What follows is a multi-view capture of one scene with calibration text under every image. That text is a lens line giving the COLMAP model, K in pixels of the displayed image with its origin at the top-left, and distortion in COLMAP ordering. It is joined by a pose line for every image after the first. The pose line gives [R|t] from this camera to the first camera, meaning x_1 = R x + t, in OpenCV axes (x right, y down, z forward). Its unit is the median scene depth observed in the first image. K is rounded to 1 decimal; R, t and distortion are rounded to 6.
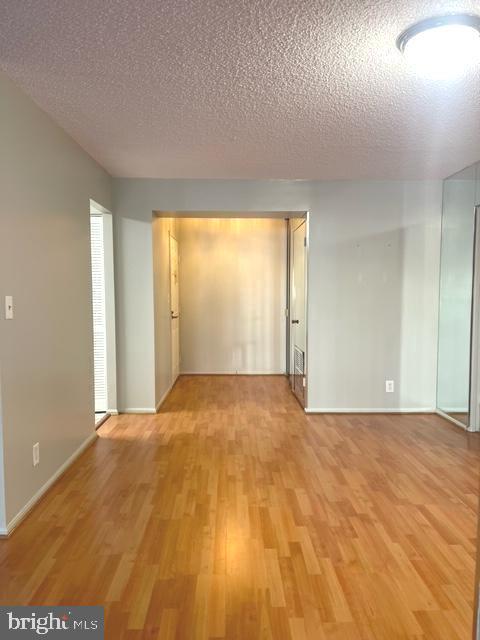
lens RADIAL K [[483.0, 0, 241.0], [0, 483.0, 321.0], [0, 0, 1]] dist [0.037386, -0.015188]
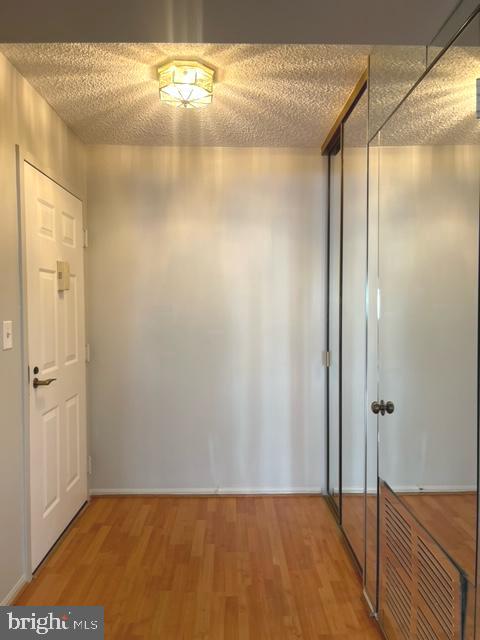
lens RADIAL K [[483.0, 0, 239.4], [0, 483.0, 321.2], [0, 0, 1]] dist [0.037386, -0.015188]
pose [[0.999340, -0.006051, -0.035829, 0.030100], [0.004434, 0.998975, -0.045039, -0.032747], [0.036065, 0.044851, 0.998343, 0.536745]]
